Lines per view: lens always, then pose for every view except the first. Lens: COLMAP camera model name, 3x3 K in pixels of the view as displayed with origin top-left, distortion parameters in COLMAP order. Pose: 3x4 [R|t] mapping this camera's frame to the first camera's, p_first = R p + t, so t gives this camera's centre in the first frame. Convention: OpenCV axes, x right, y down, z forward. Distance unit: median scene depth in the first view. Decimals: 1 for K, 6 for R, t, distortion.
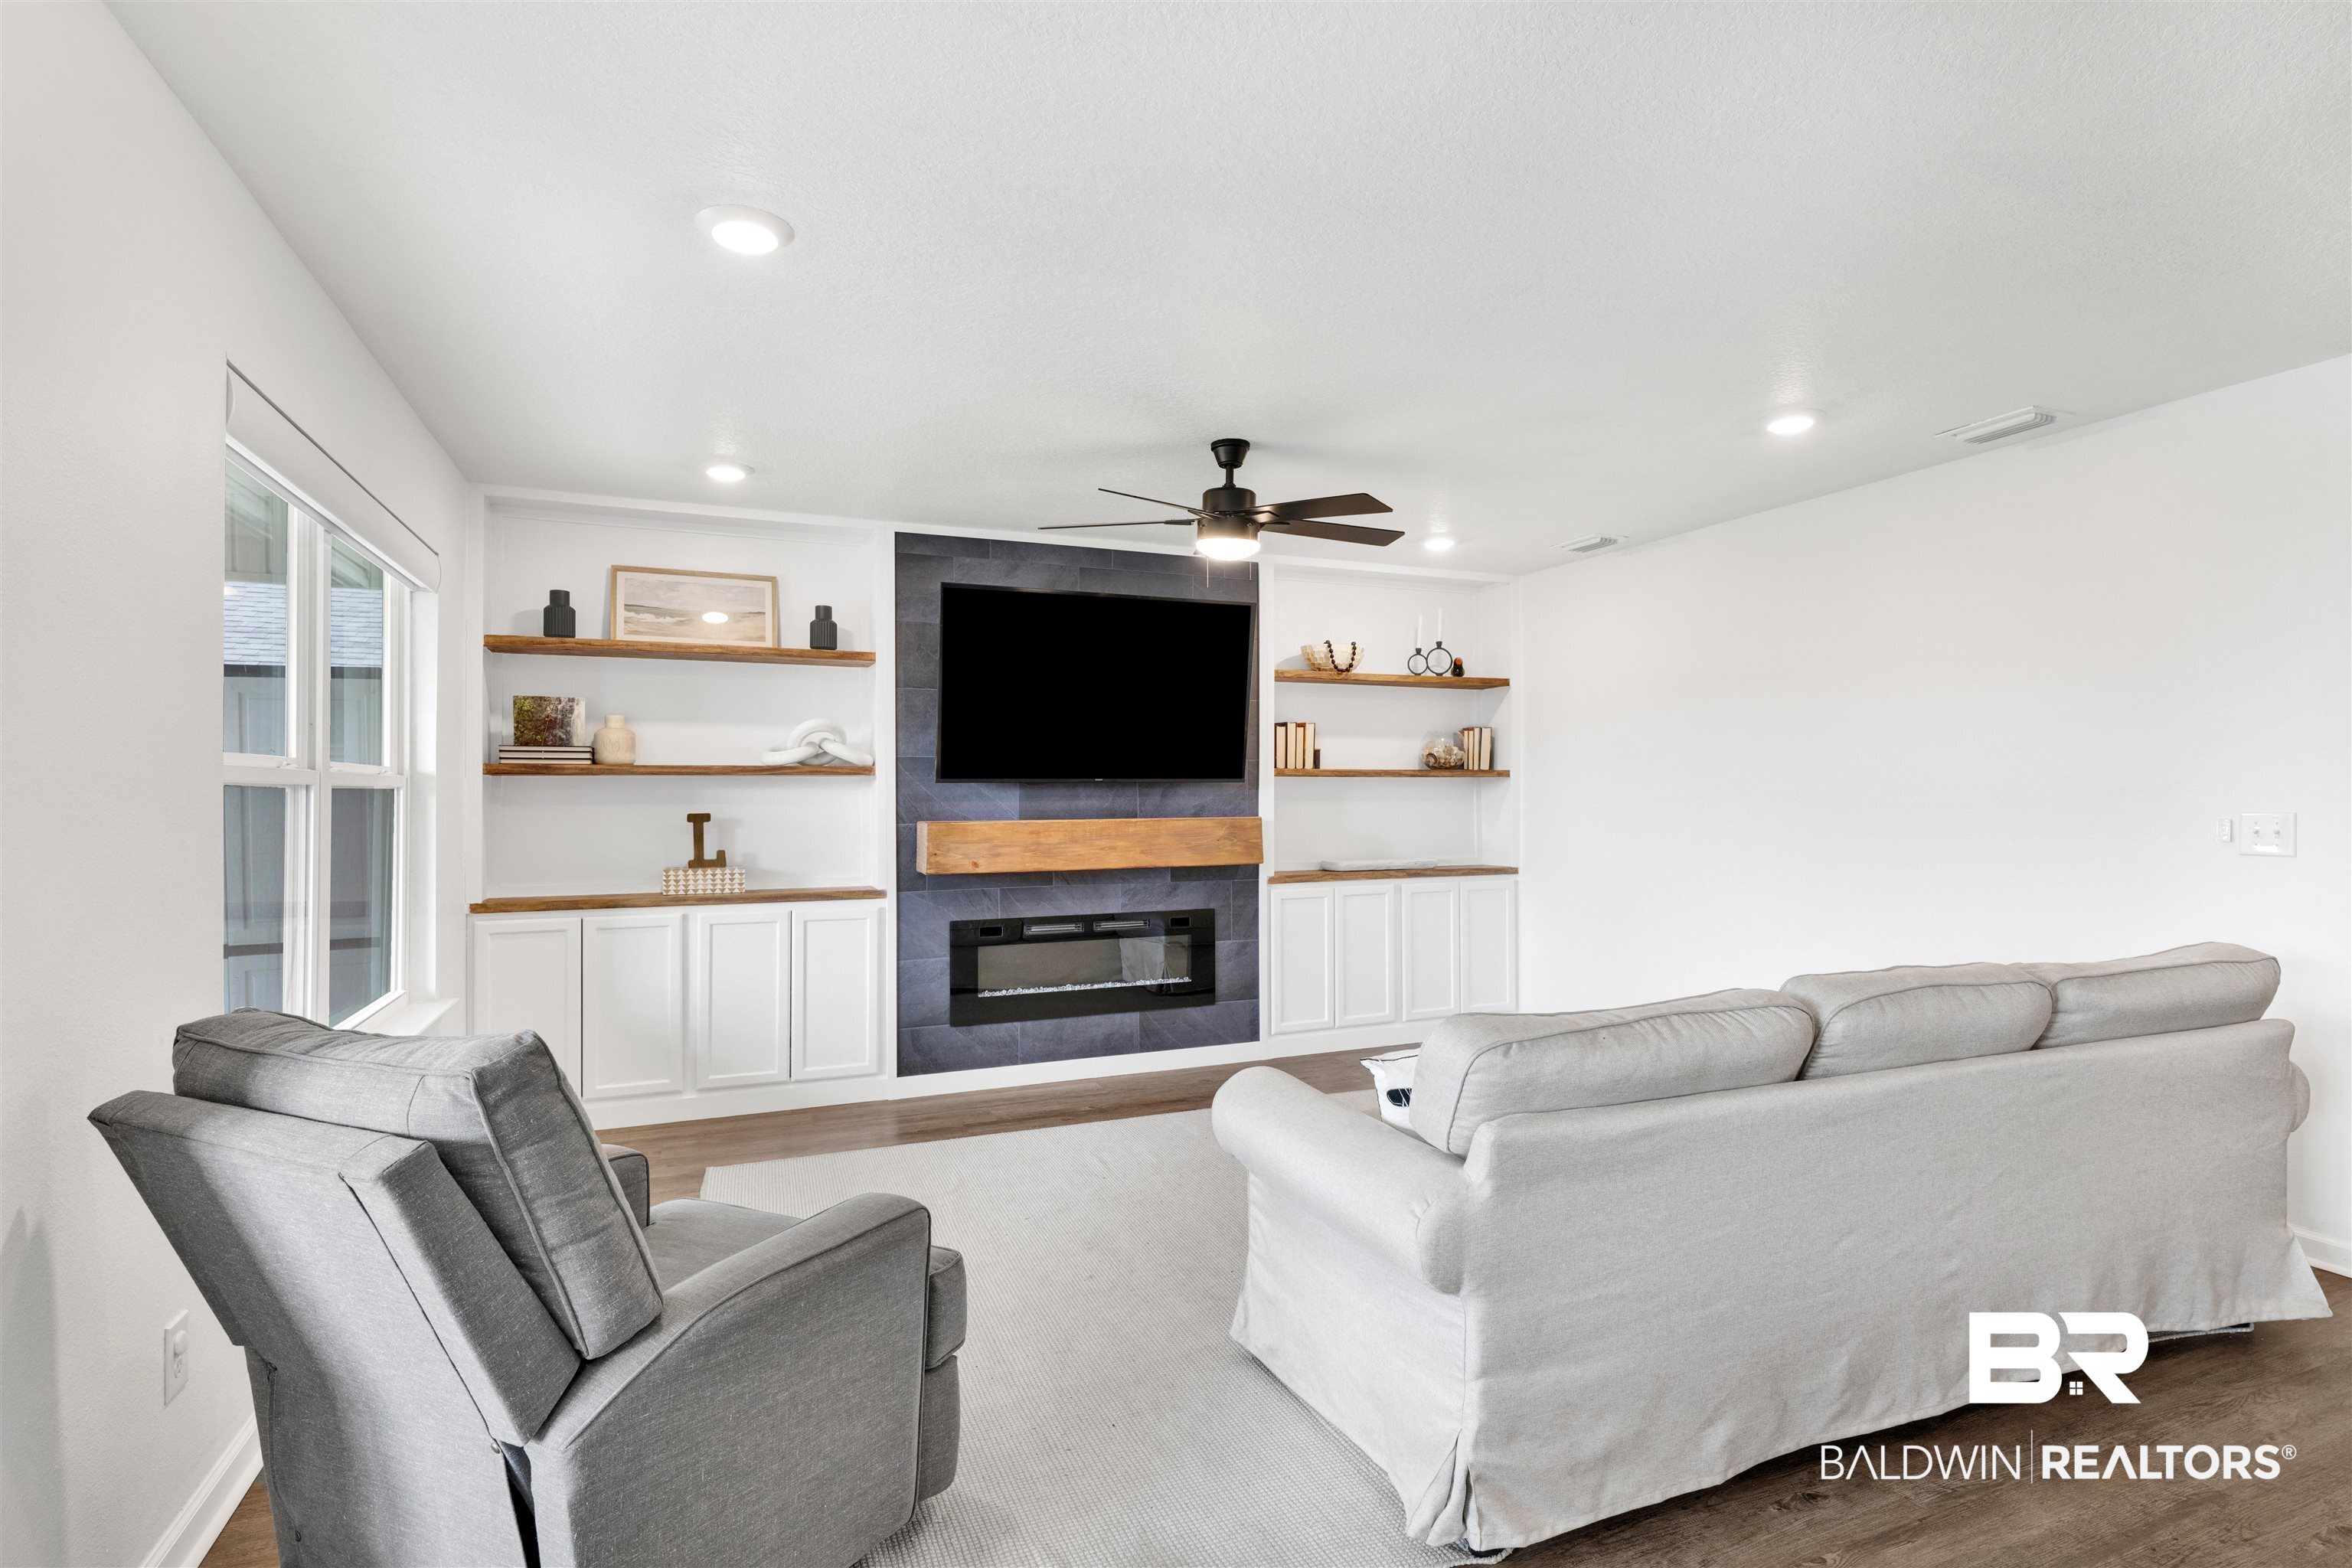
lens RADIAL K [[1122.6, 0, 1176.0], [0, 1122.6, 784.0], [0, 0, 1]] dist [0.000397, 0.000322]
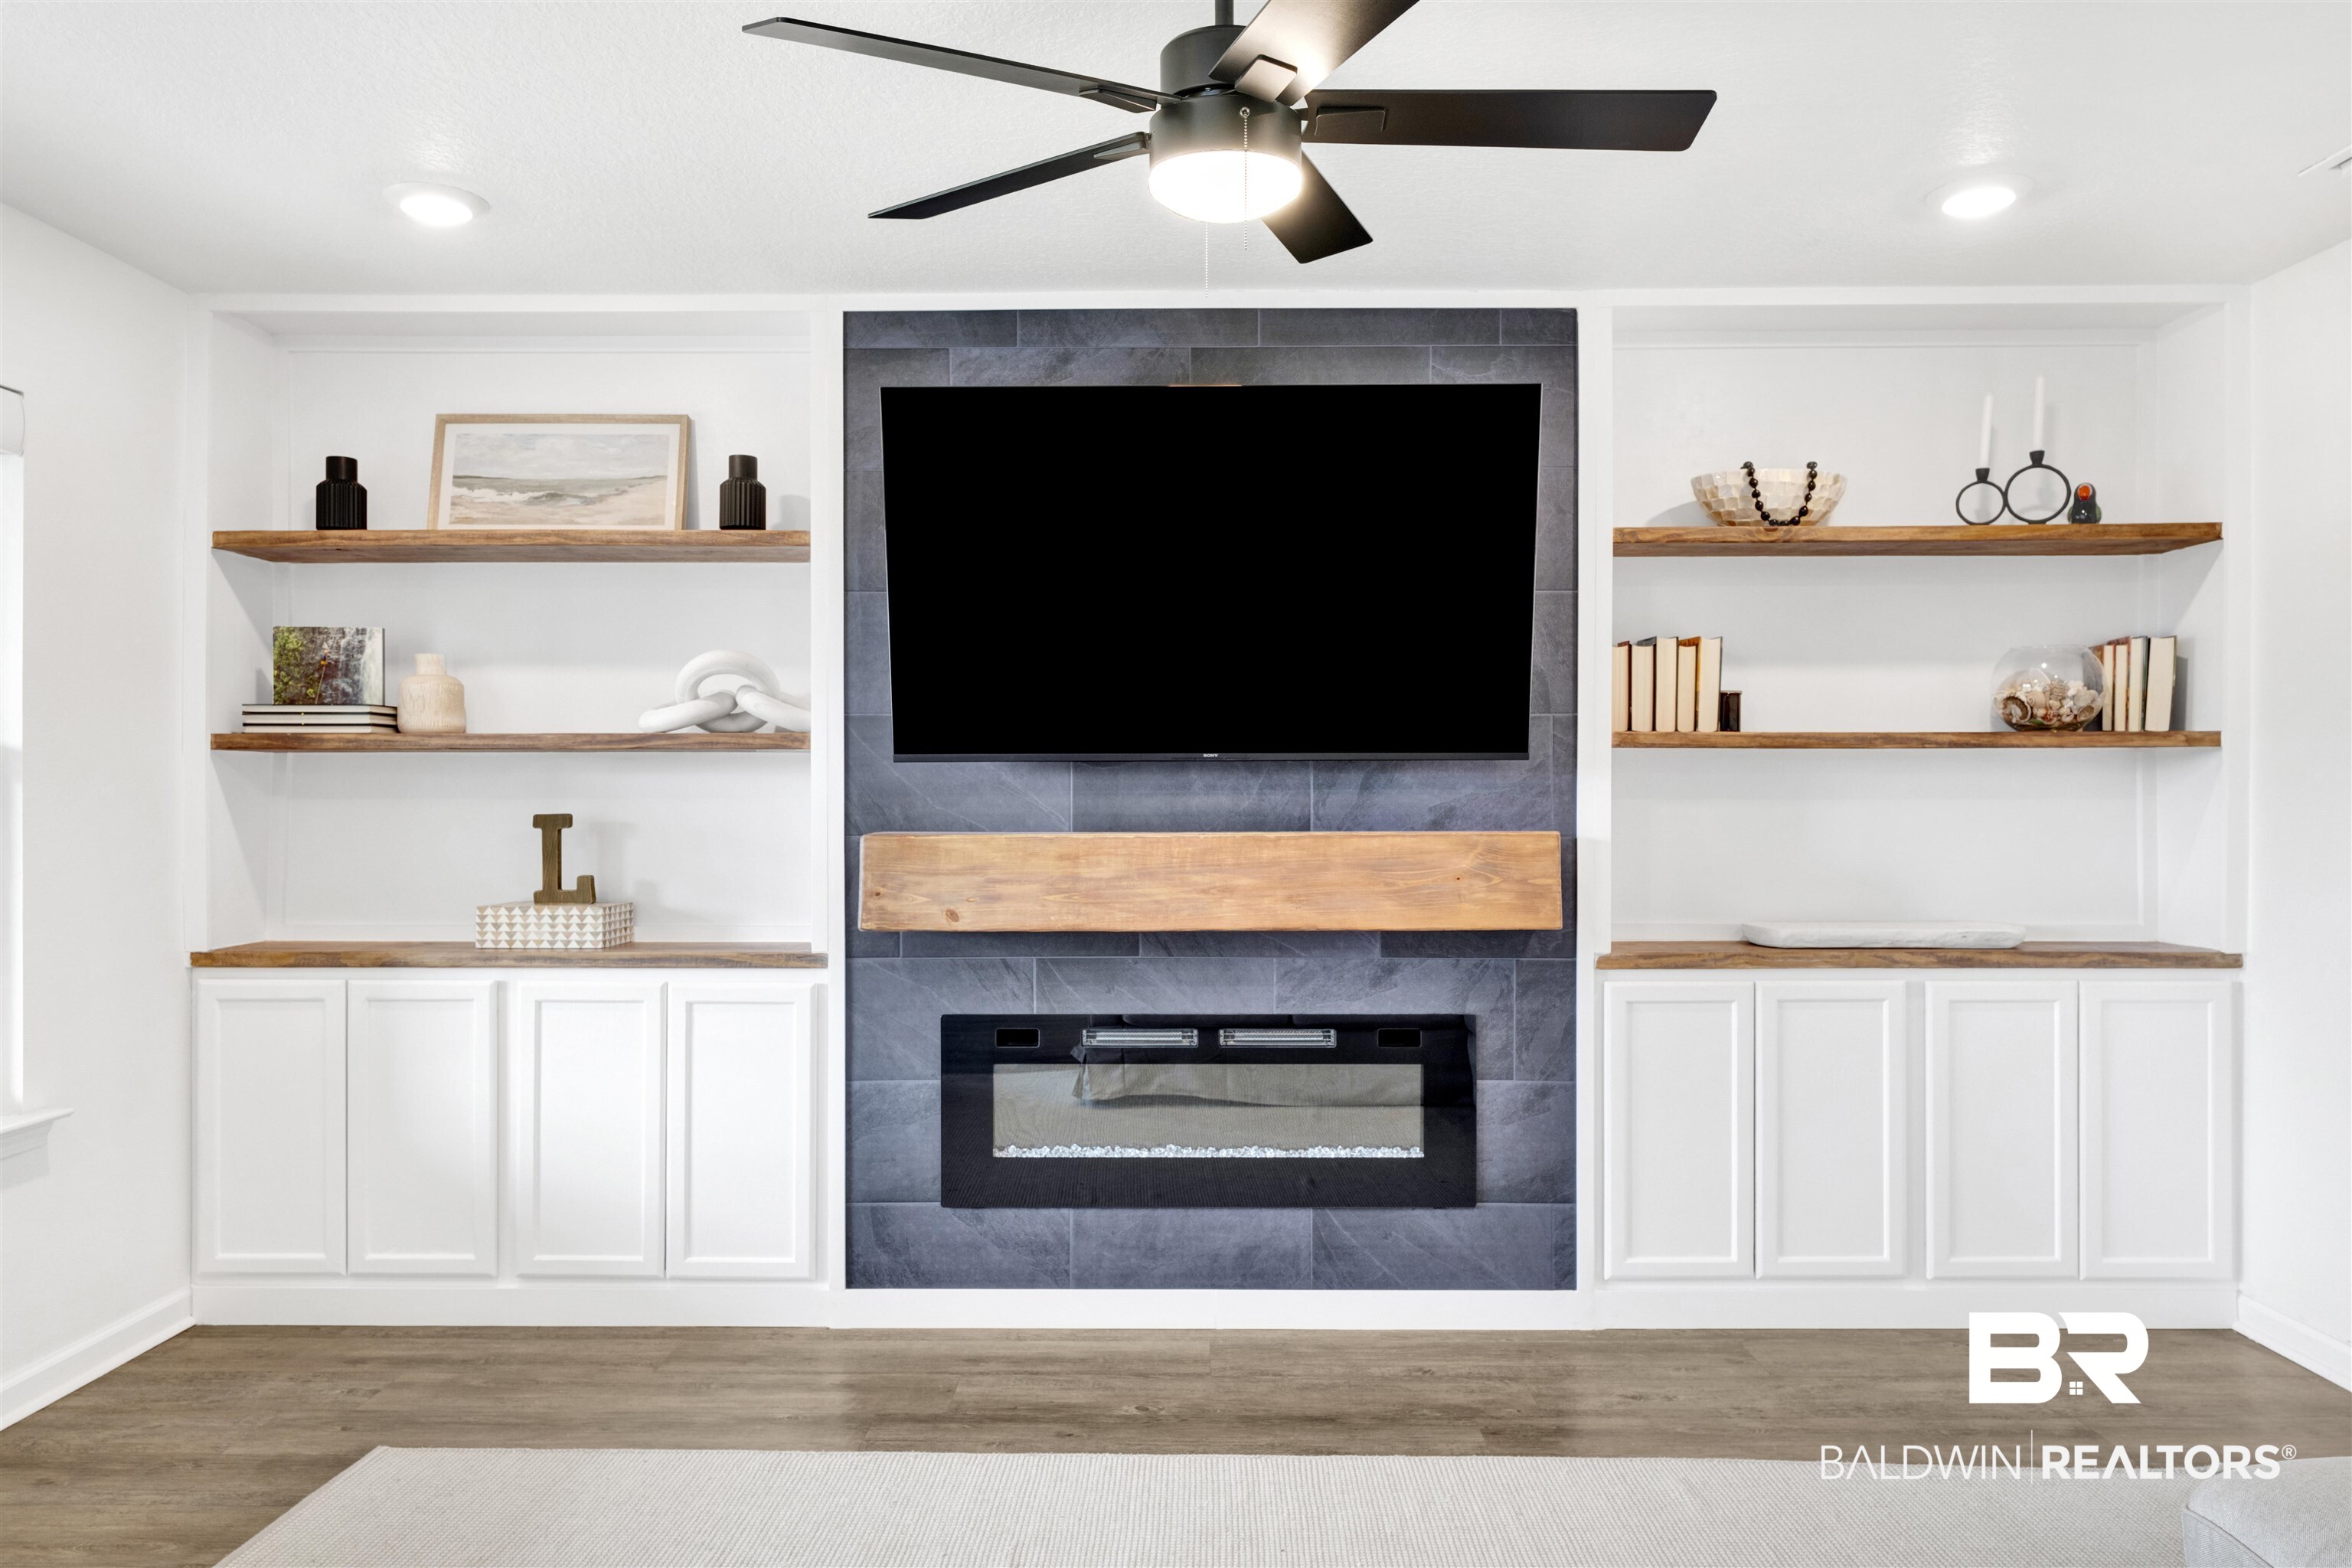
lens RADIAL K [[1493.8, 0, 1176.0], [0, 1493.8, 784.0], [0, 0, 1]] dist [-0.000756, -0.000120]
pose [[0.917184, 0.002776, -0.398454, 0.196553], [0.001055, 0.999955, 0.009395, 0.002952], [0.398462, -0.009037, 0.917140, 0.382931]]
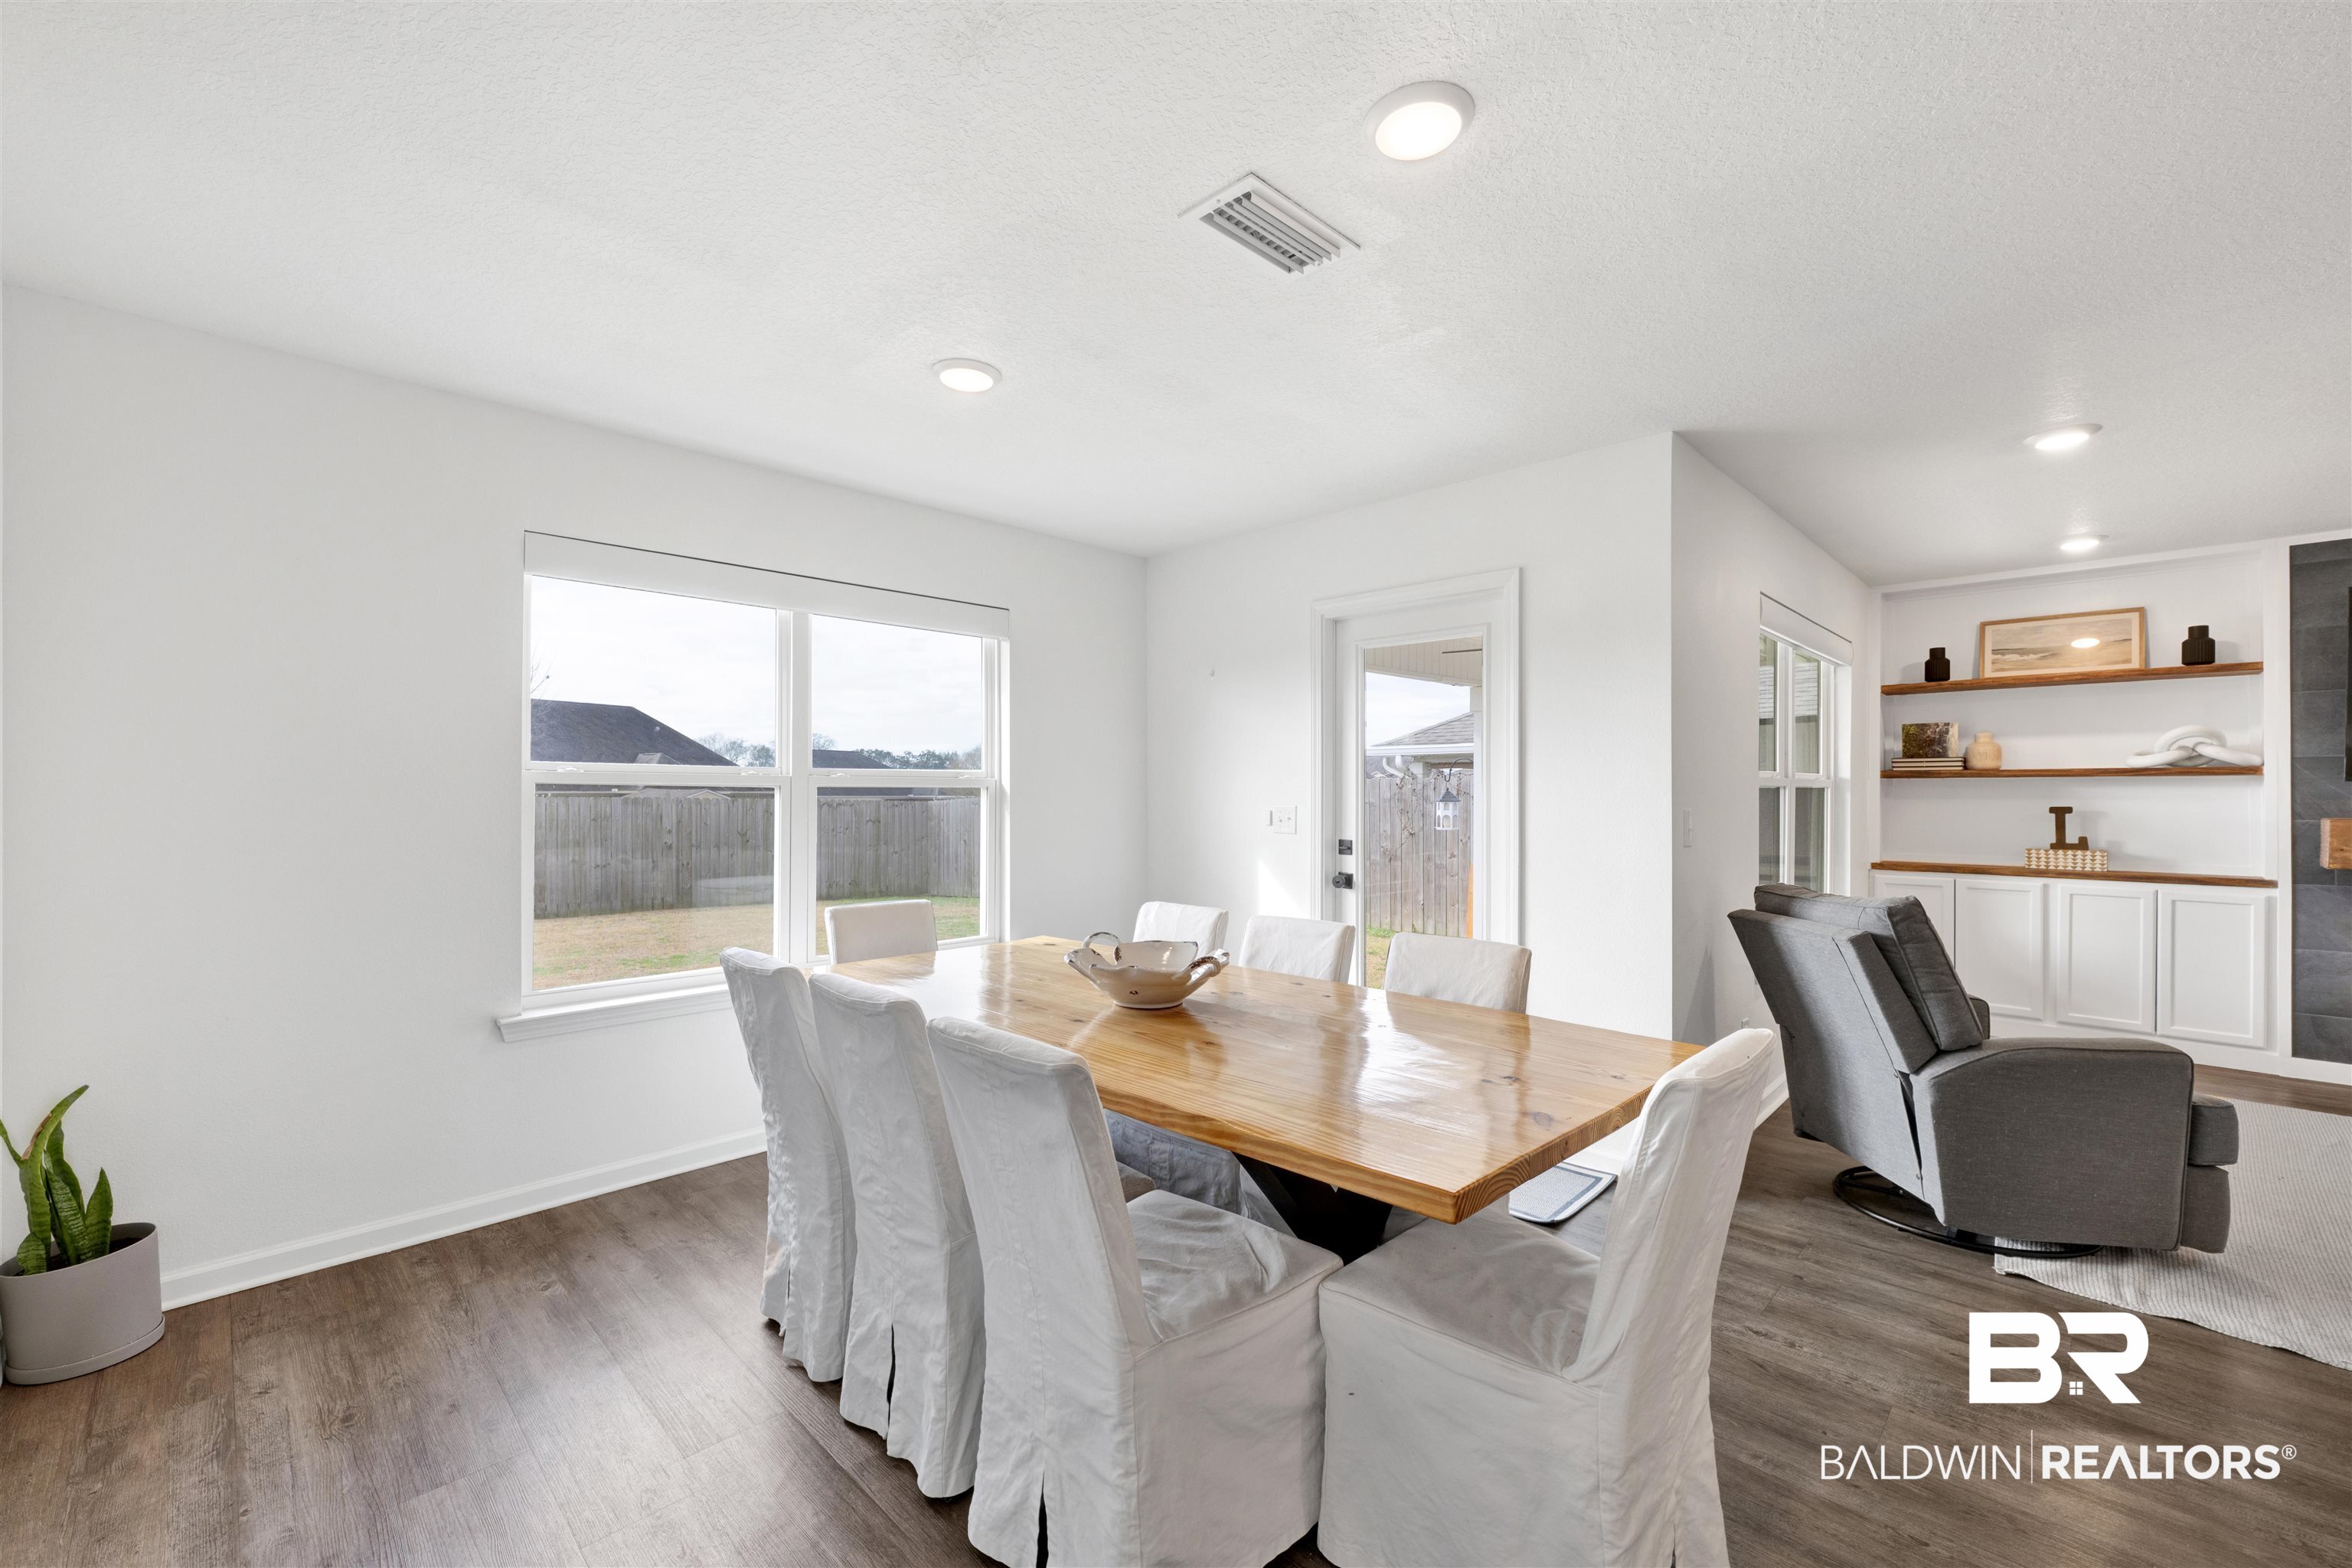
lens RADIAL K [[919.7, 0, 1169.4], [0, 919.7, 794.7], [0, 0, 1]] dist [-0.012982, -0.000046]
pose [[0.354726, 0.006011, -0.934951, 0.170529], [0.006944, 0.999935, 0.009063, -0.003383], [0.934944, -0.009708, 0.354661, -0.294249]]
